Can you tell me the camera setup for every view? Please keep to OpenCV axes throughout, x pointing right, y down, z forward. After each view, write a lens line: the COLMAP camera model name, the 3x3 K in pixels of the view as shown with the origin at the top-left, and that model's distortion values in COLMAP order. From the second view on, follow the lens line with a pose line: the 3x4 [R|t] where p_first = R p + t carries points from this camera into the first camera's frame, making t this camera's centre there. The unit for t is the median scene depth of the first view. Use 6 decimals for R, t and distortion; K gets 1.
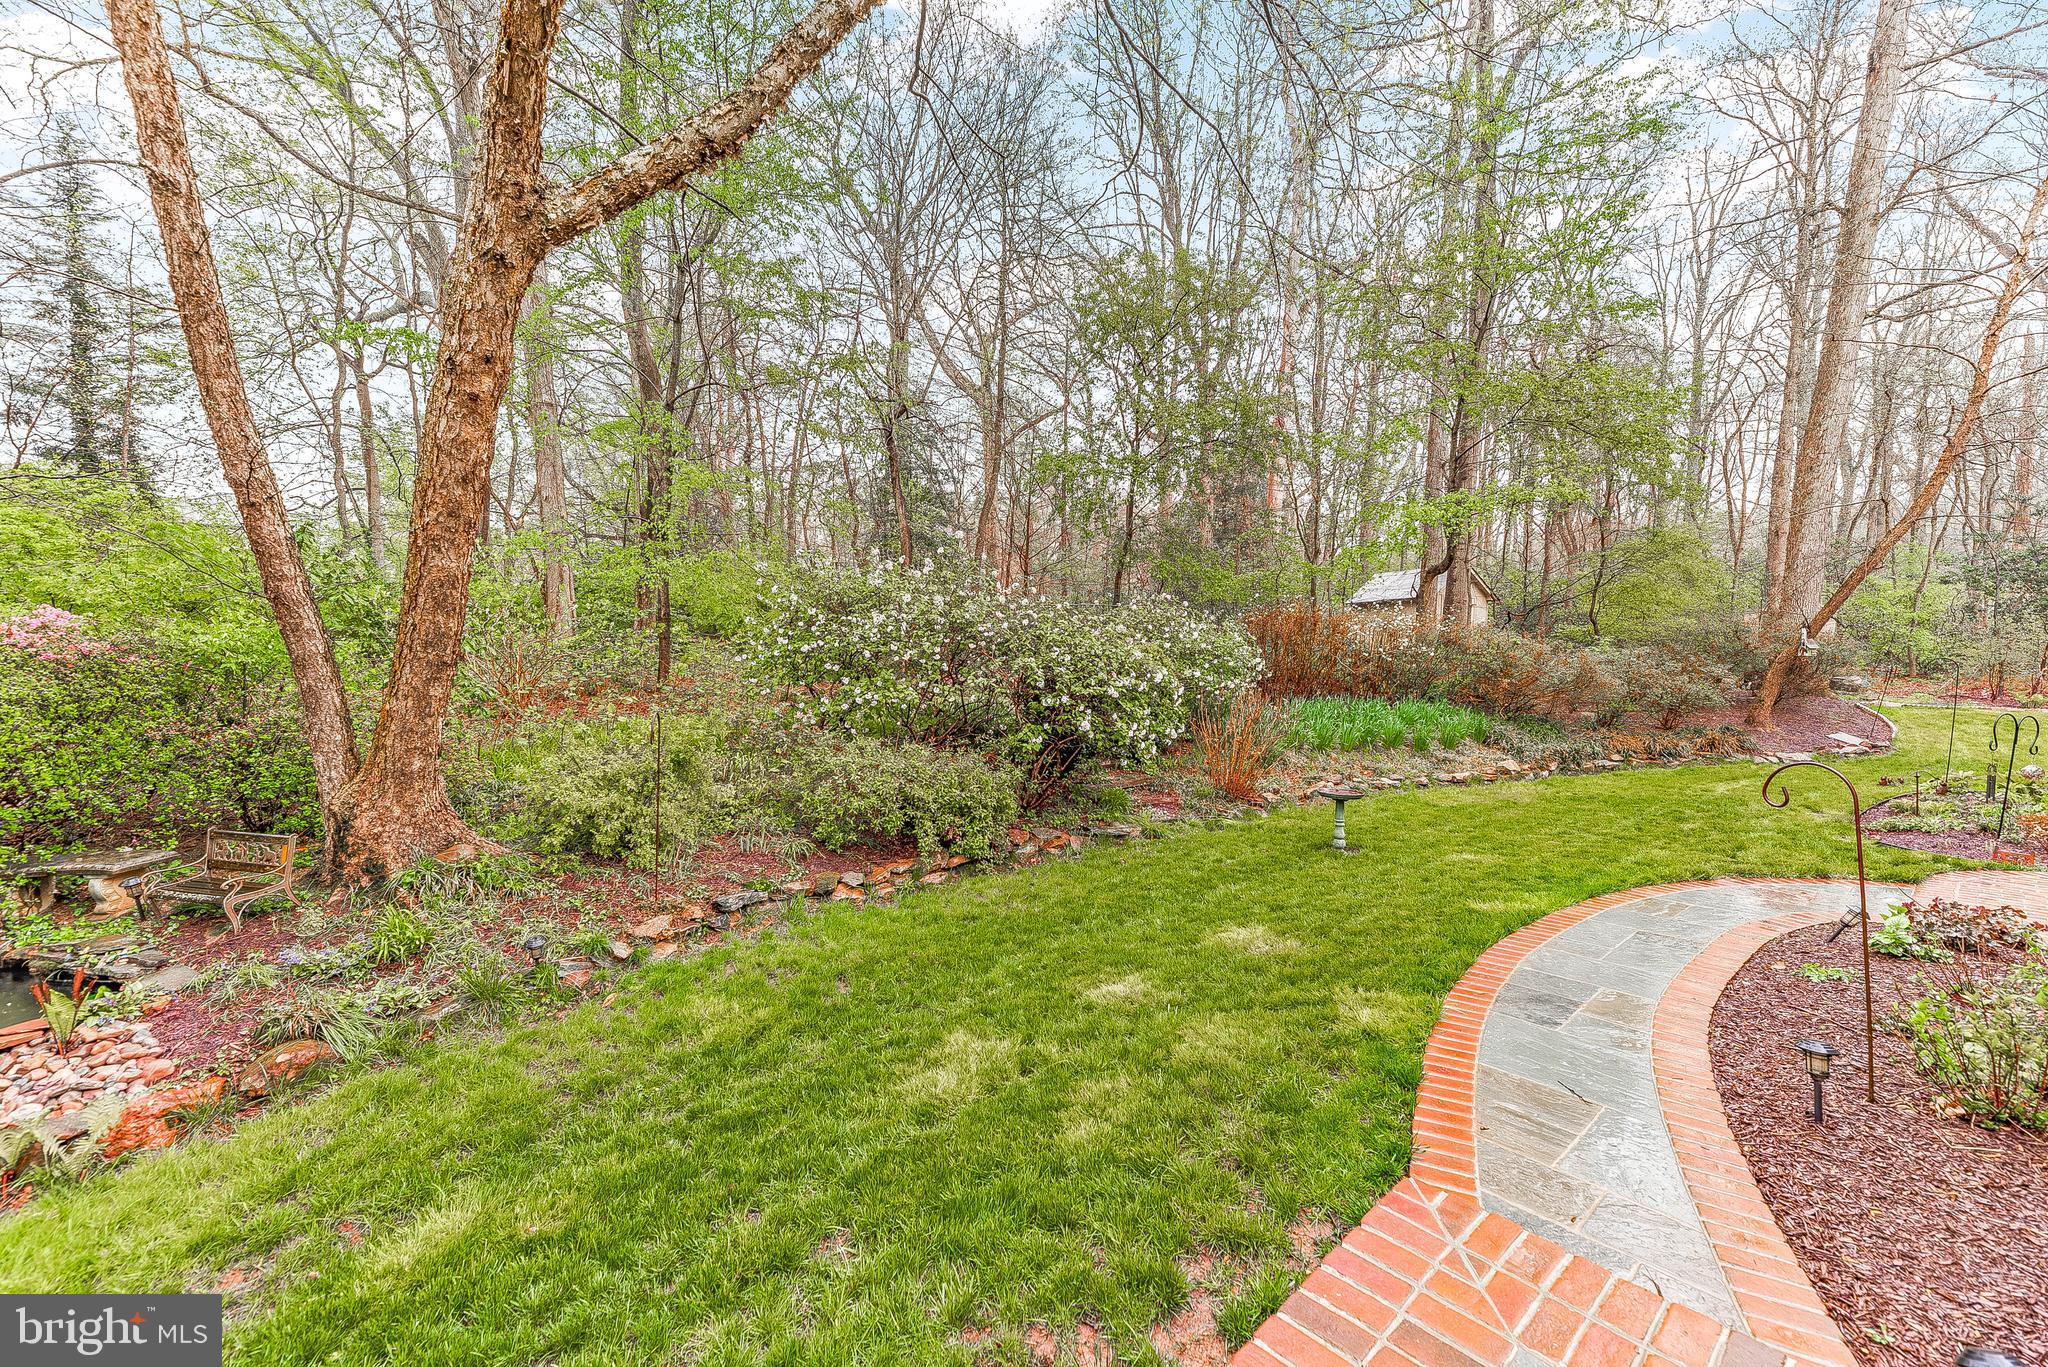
lens RADIAL K [[814.6, 0, 1021.5], [0, 814.6, 687.5], [0, 0, 1]] dist [0.007015, 0.000271]
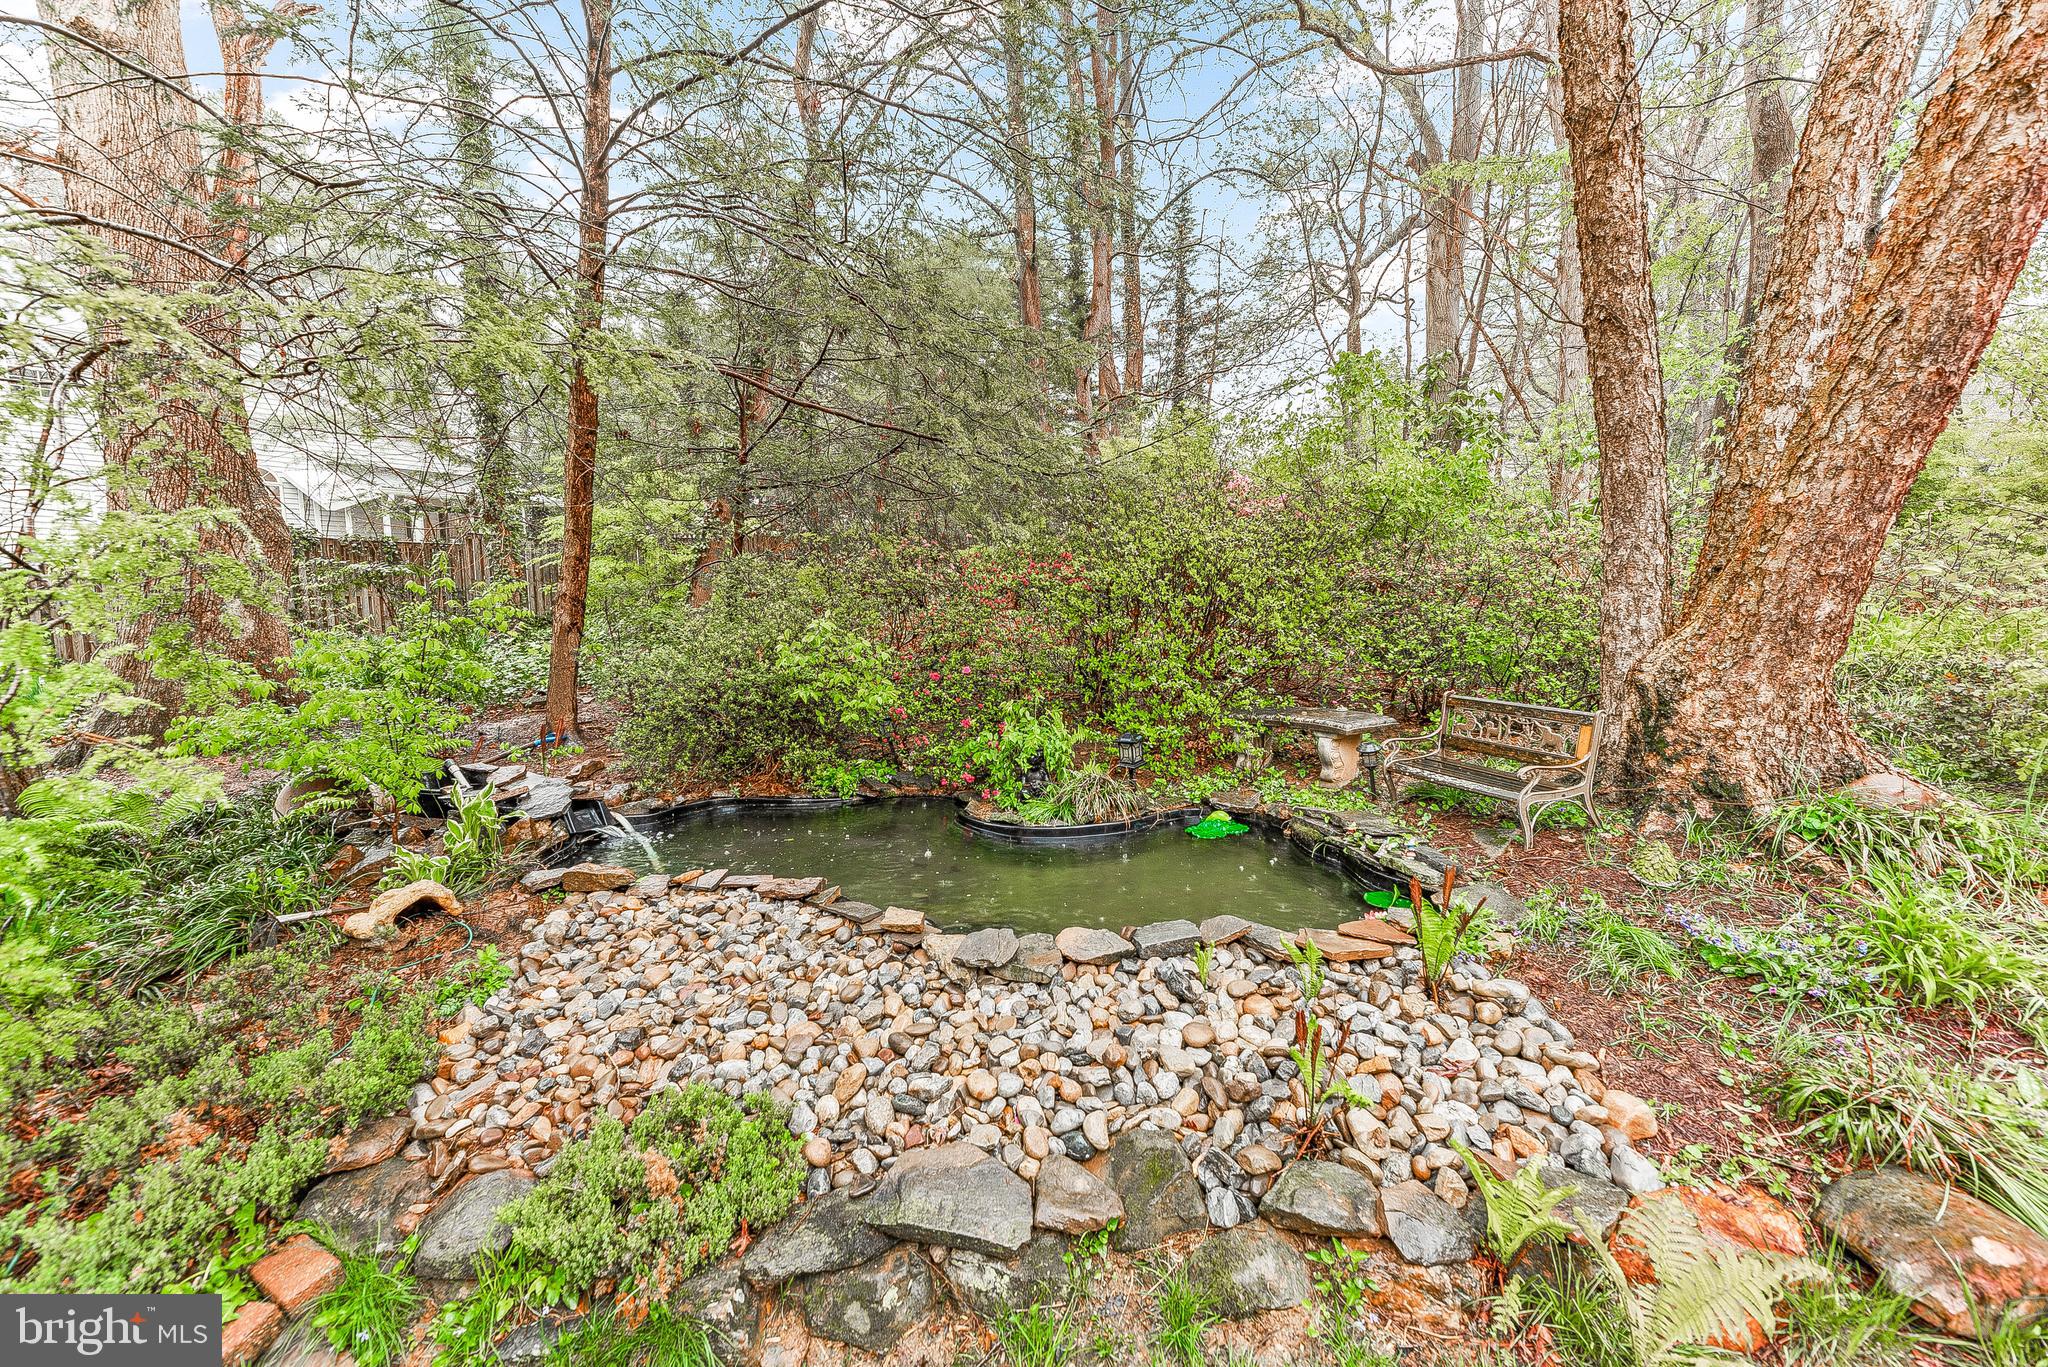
lens RADIAL K [[814.6, 0, 1019.9], [0, 814.6, 683.1], [0, 0, 1]] dist [0.007015, 0.000271]
pose [[0.537901, 0.081734, -0.839036, -0.588277], [-0.031584, 0.996544, 0.076830, 0.120798], [0.842416, -0.014827, 0.538623, 0.291993]]
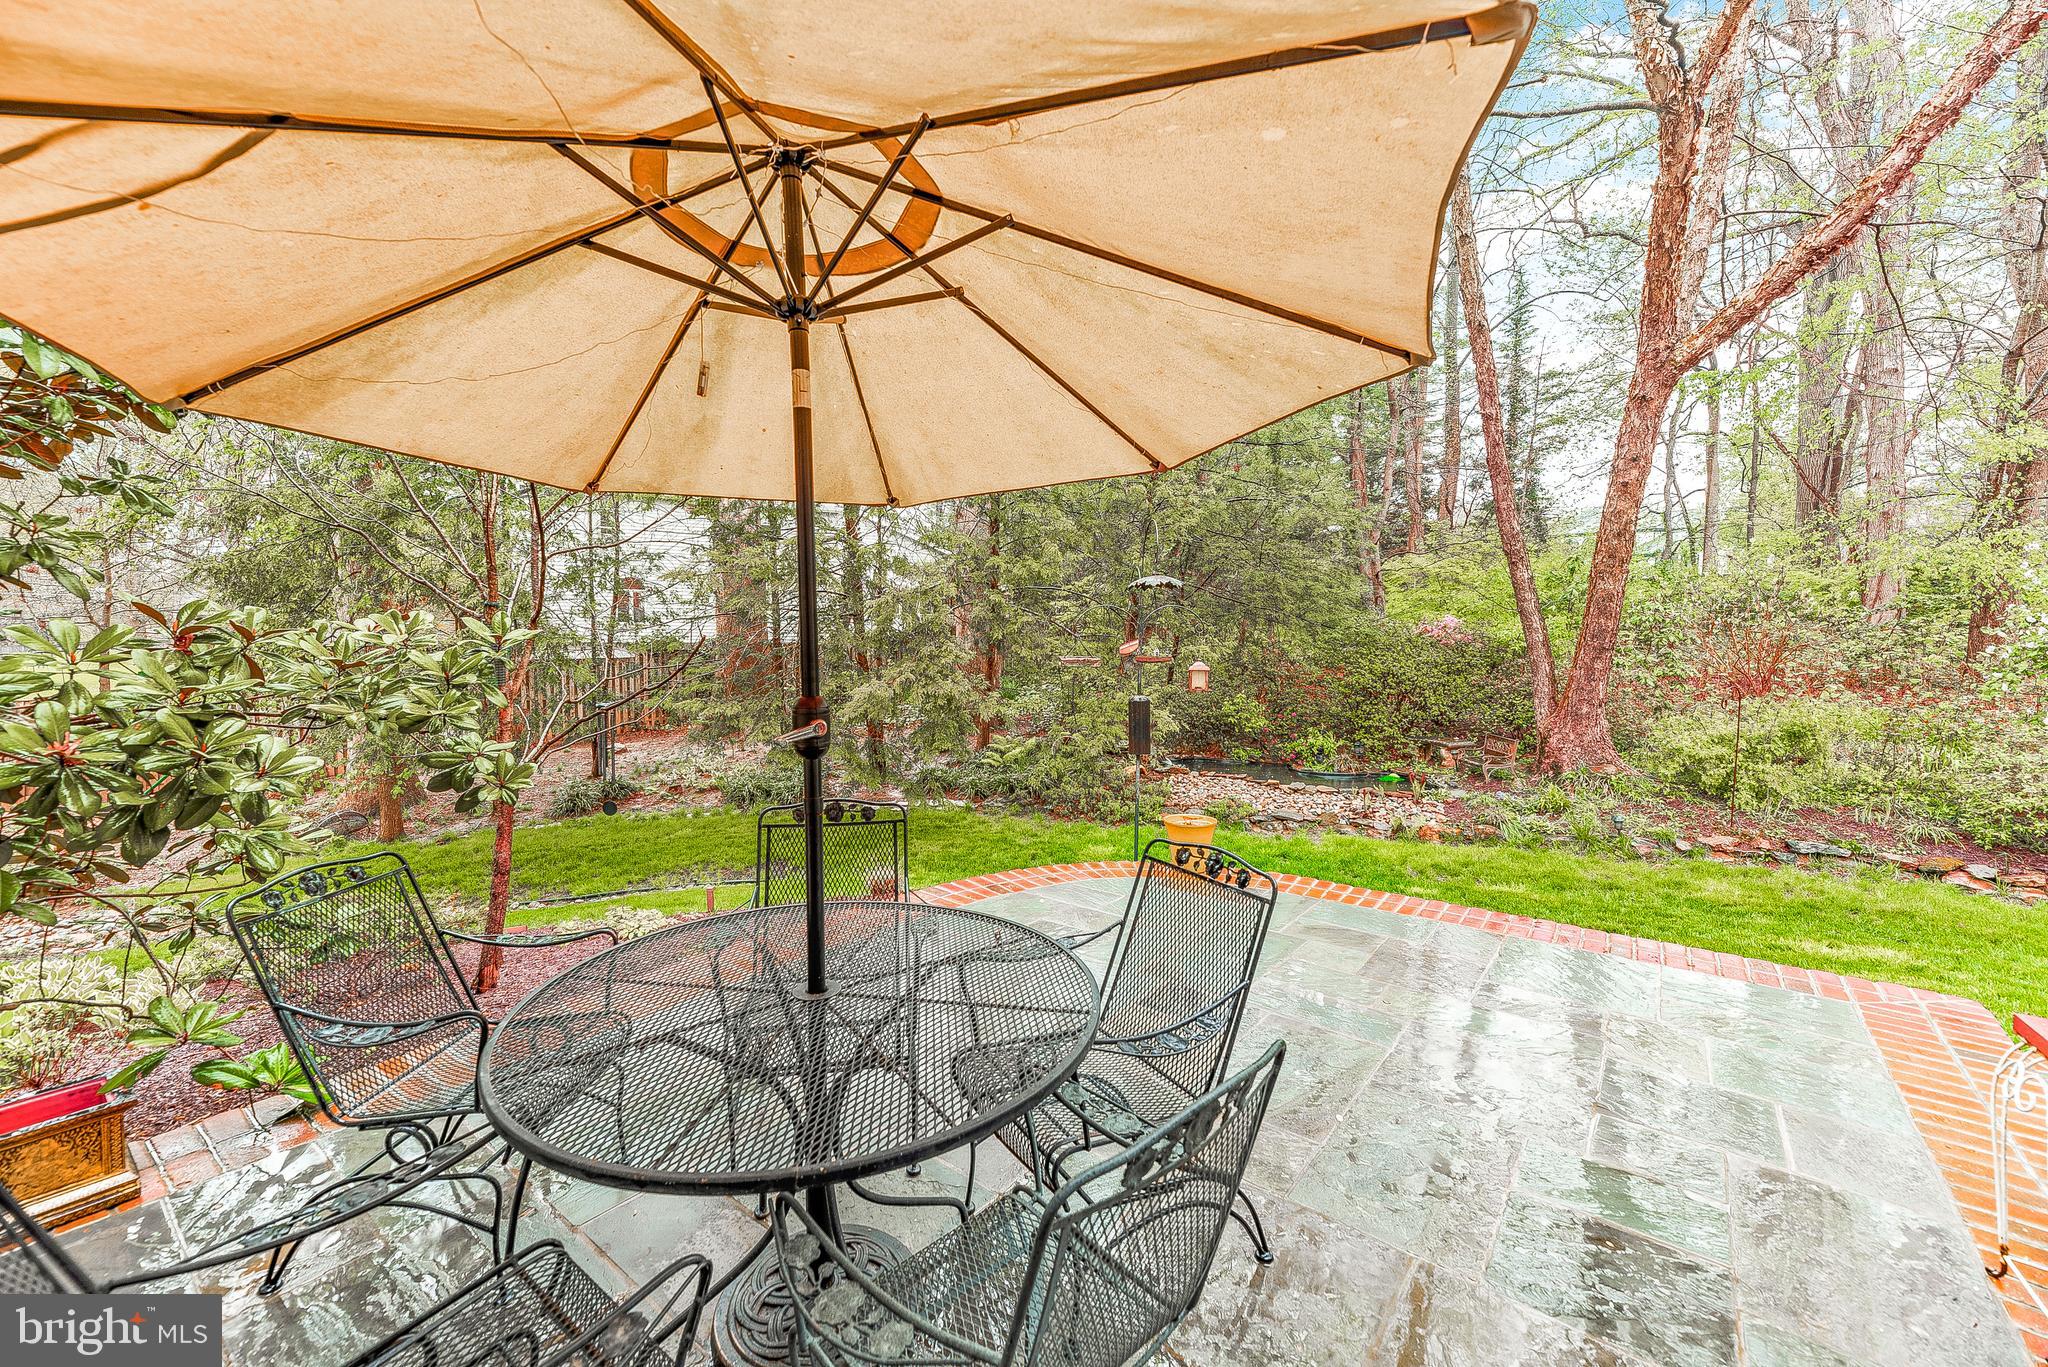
lens RADIAL K [[814.6, 0, 1018.2], [0, 814.6, 692.6], [0, 0, 1]] dist [0.007015, 0.000271]
pose [[0.178269, 0.069930, -0.981494, 0.682431], [-0.052998, 0.996706, 0.061388, 0.020125], [0.982554, 0.041074, 0.181388, -0.426118]]
